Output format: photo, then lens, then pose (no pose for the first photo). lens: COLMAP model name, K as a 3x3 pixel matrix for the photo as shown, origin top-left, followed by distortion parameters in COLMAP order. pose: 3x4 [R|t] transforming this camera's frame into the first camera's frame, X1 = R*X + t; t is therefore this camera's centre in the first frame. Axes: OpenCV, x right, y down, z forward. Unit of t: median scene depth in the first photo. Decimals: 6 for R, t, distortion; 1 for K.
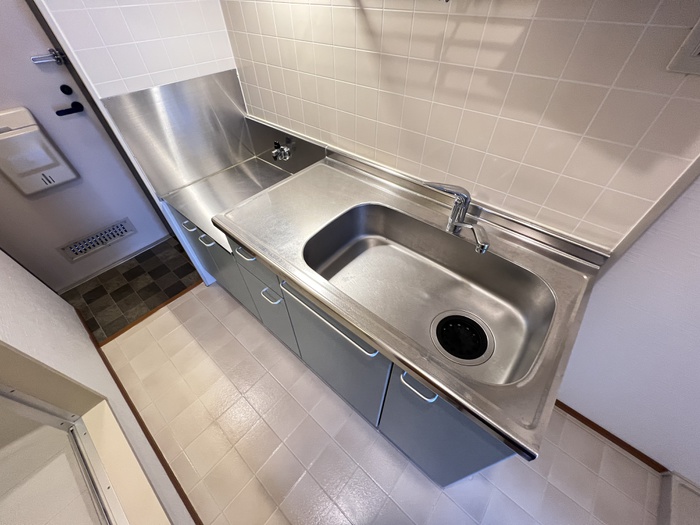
lens RADIAL K [[279.9, 0, 349.5], [0, 279.9, 262.9], [0, 0, 1]] dist [-0.002204, 0.000621]
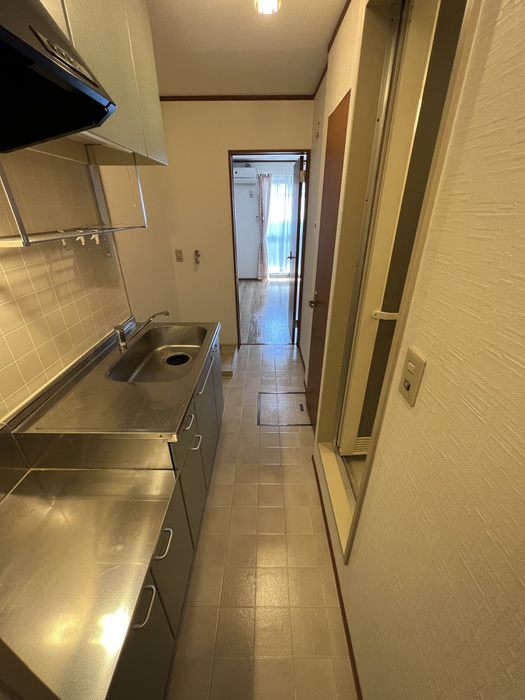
lens RADIAL K [[279.9, 0, 263.2], [0, 279.9, 349.7], [0, 0, 1]] dist [-0.002204, 0.000621]
pose [[-0.640621, -0.336606, 0.690146, -1.664755], [0.561491, 0.407729, 0.720060, -1.077474], [-0.523769, 0.848795, -0.072198, 0.839676]]
